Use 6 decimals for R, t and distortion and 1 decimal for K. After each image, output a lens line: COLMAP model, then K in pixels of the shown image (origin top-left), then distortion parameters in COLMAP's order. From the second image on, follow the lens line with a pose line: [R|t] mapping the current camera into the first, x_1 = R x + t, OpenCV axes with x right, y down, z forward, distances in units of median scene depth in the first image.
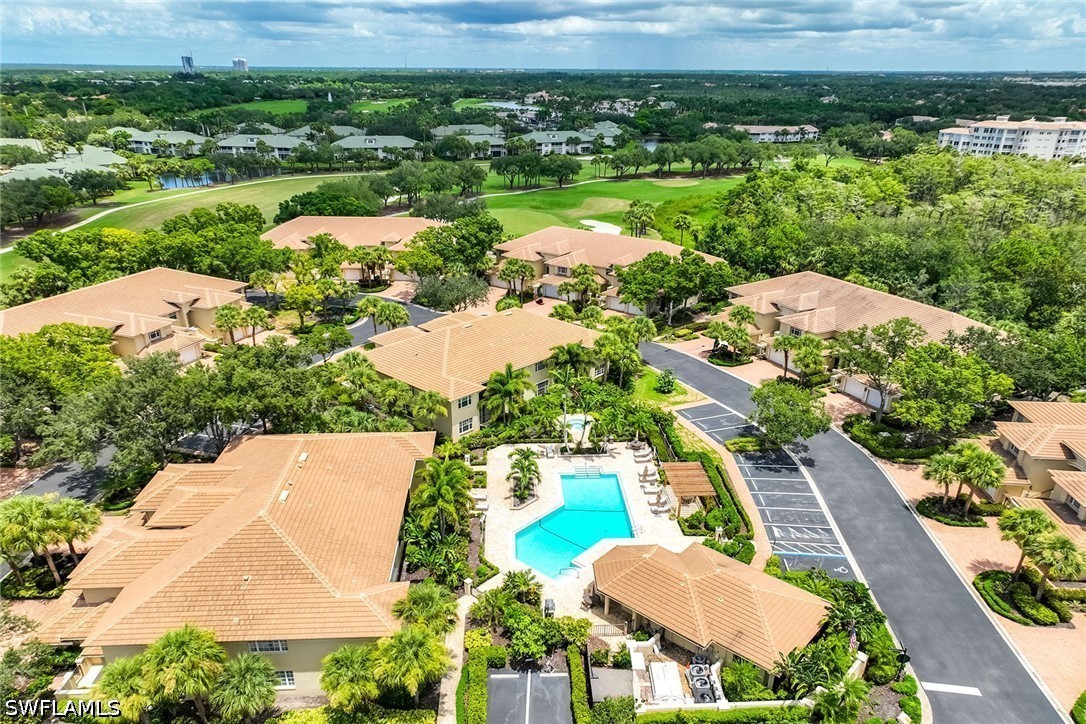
lens RADIAL K [[758.5, 0, 539.0], [0, 758.5, 364.6], [0, 0, 1]] dist [-0.001945, 0.023941]
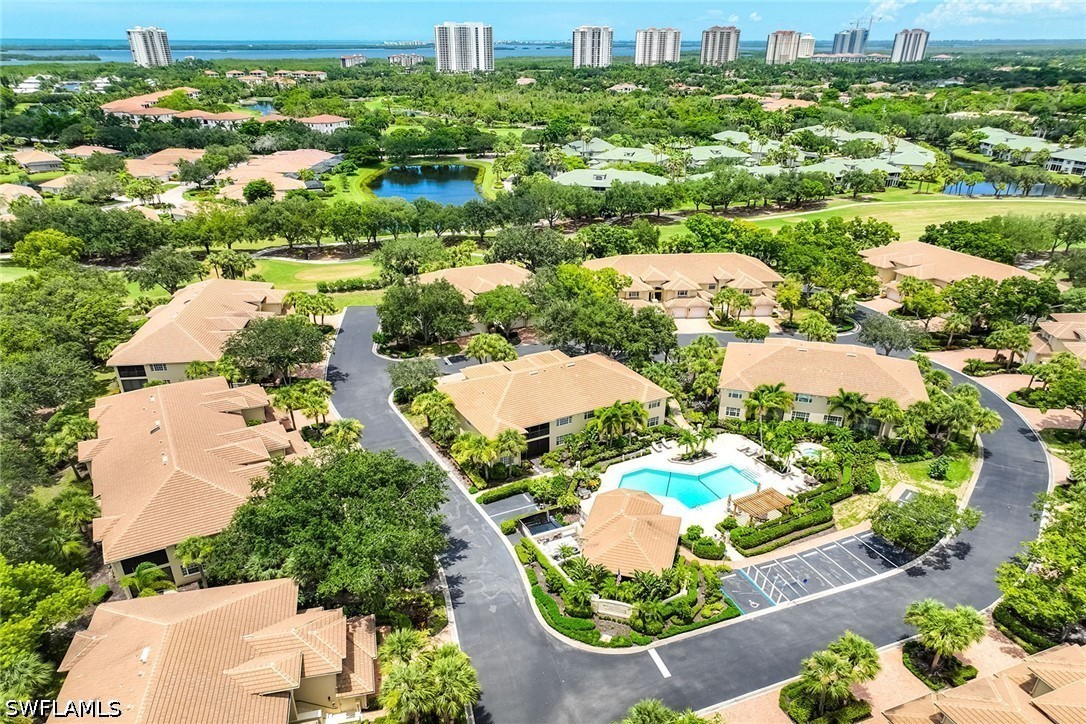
lens RADIAL K [[760.6, 0, 561.3], [0, 760.6, 320.6], [0, 0, 1]] dist [-0.001373, 0.002428]
pose [[0.468657, 0.297965, -0.831611, 0.234970], [-0.325709, 0.933356, 0.150866, -0.049256], [0.821142, 0.200158, 0.534474, 0.000646]]
